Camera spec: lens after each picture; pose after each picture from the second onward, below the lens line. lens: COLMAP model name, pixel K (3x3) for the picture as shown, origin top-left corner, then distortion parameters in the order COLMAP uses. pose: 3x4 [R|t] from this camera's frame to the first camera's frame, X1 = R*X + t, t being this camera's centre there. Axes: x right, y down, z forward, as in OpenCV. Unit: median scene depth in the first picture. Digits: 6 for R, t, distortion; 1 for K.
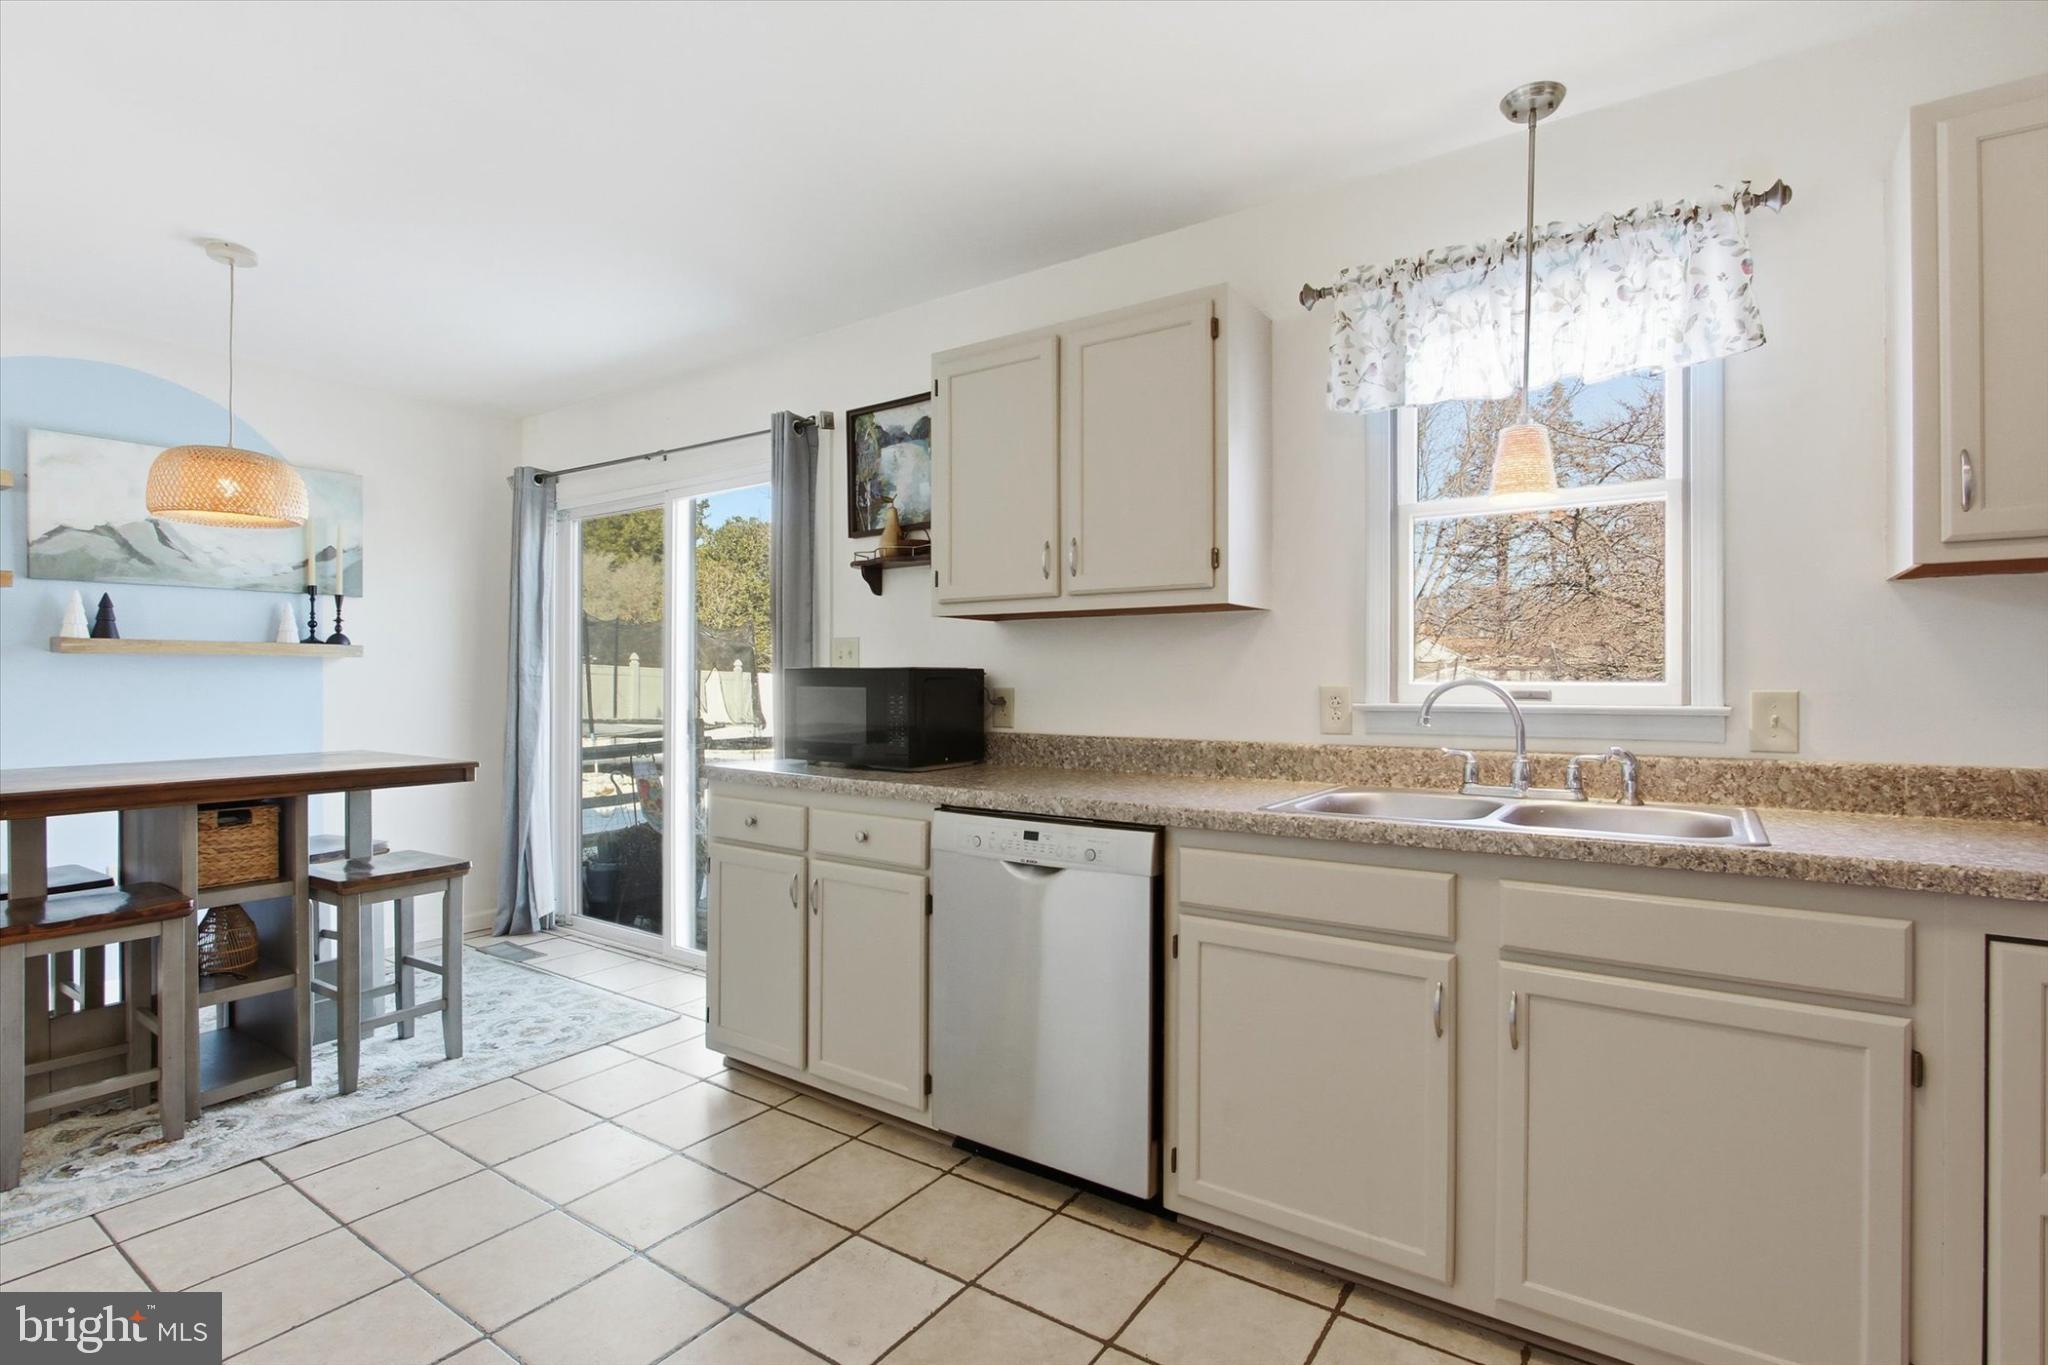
lens RADIAL K [[997.4, 0, 1033.9], [0, 997.4, 685.6], [0, 0, 1]] dist [-0.005849, 0.000952]
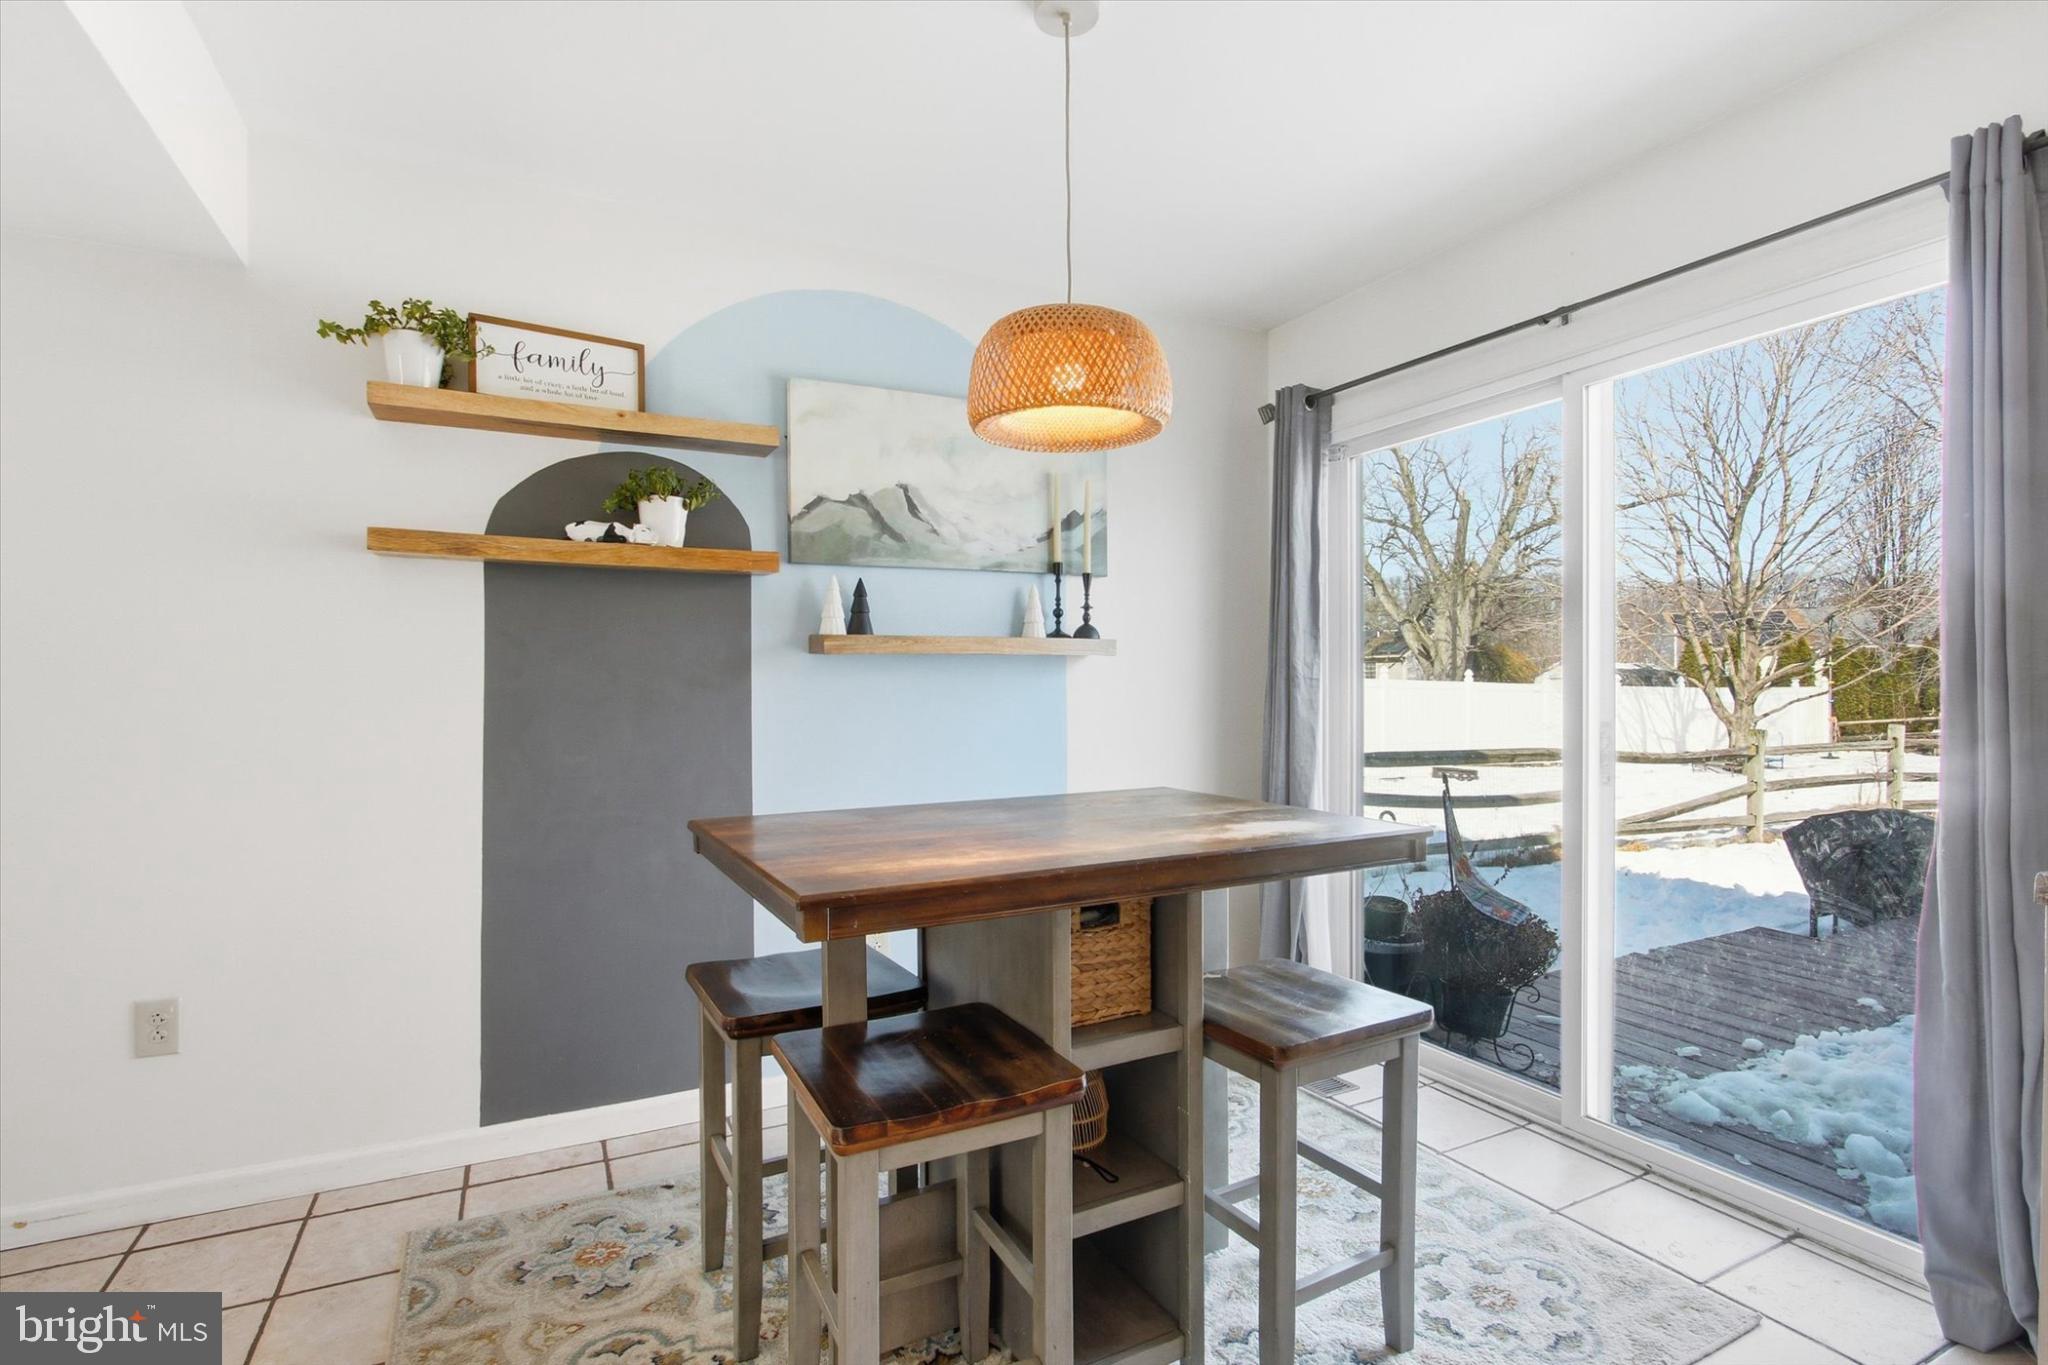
lens RADIAL K [[997.4, 0, 1033.9], [0, 997.4, 685.6], [0, 0, 1]] dist [-0.005849, 0.000952]
pose [[0.889626, -0.009995, -0.456581, -0.432071], [0.007500, 0.999945, -0.007276, -0.000653], [0.456629, 0.003049, 0.889652, 0.341309]]
